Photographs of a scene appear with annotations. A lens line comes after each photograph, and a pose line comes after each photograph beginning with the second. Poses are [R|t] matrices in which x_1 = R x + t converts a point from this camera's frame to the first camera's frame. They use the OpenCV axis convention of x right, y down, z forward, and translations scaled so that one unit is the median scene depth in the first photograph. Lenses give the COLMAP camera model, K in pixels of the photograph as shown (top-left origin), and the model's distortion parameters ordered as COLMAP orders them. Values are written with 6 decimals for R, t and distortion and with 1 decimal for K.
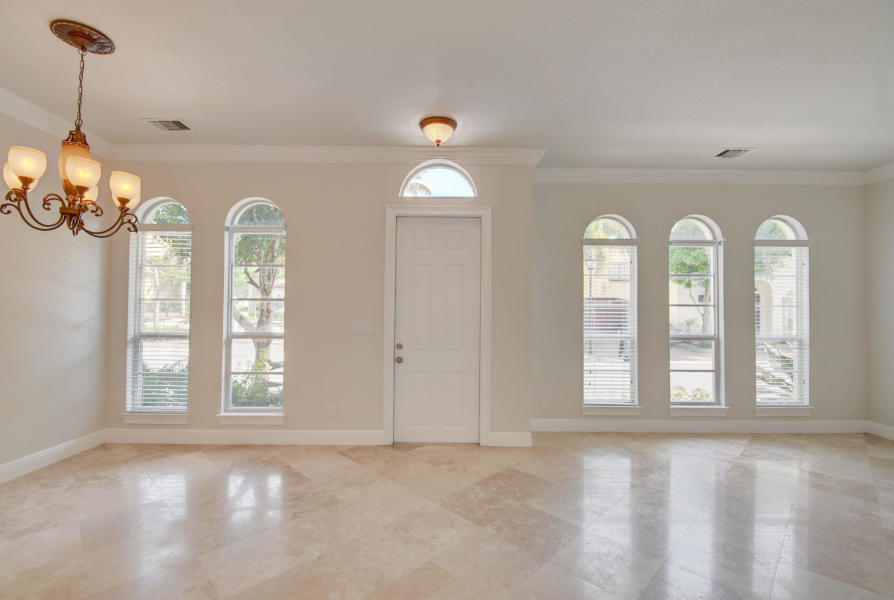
lens RADIAL K [[395.7, 0, 444.8], [0, 395.7, 298.9], [0, 0, 1]] dist [0.001290, -0.000466]
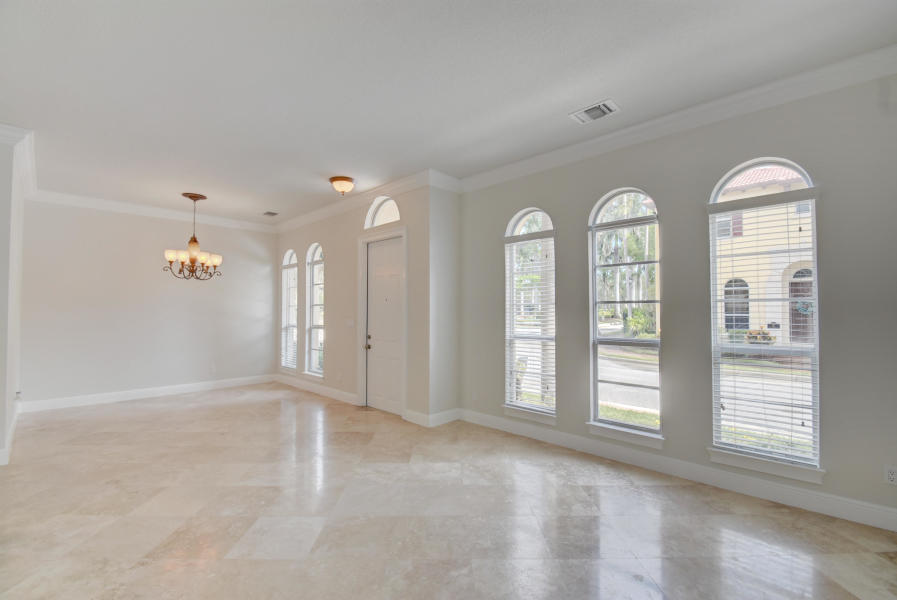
lens RADIAL K [[397.1, 0, 446.3], [0, 397.1, 298.9], [0, 0, 1]] dist [0.001290, -0.000466]
pose [[0.709052, -0.031083, -0.704471, 1.062668], [0.020548, 0.999515, -0.023419, 0.025219], [0.704857, 0.002130, 0.709347, 0.207513]]
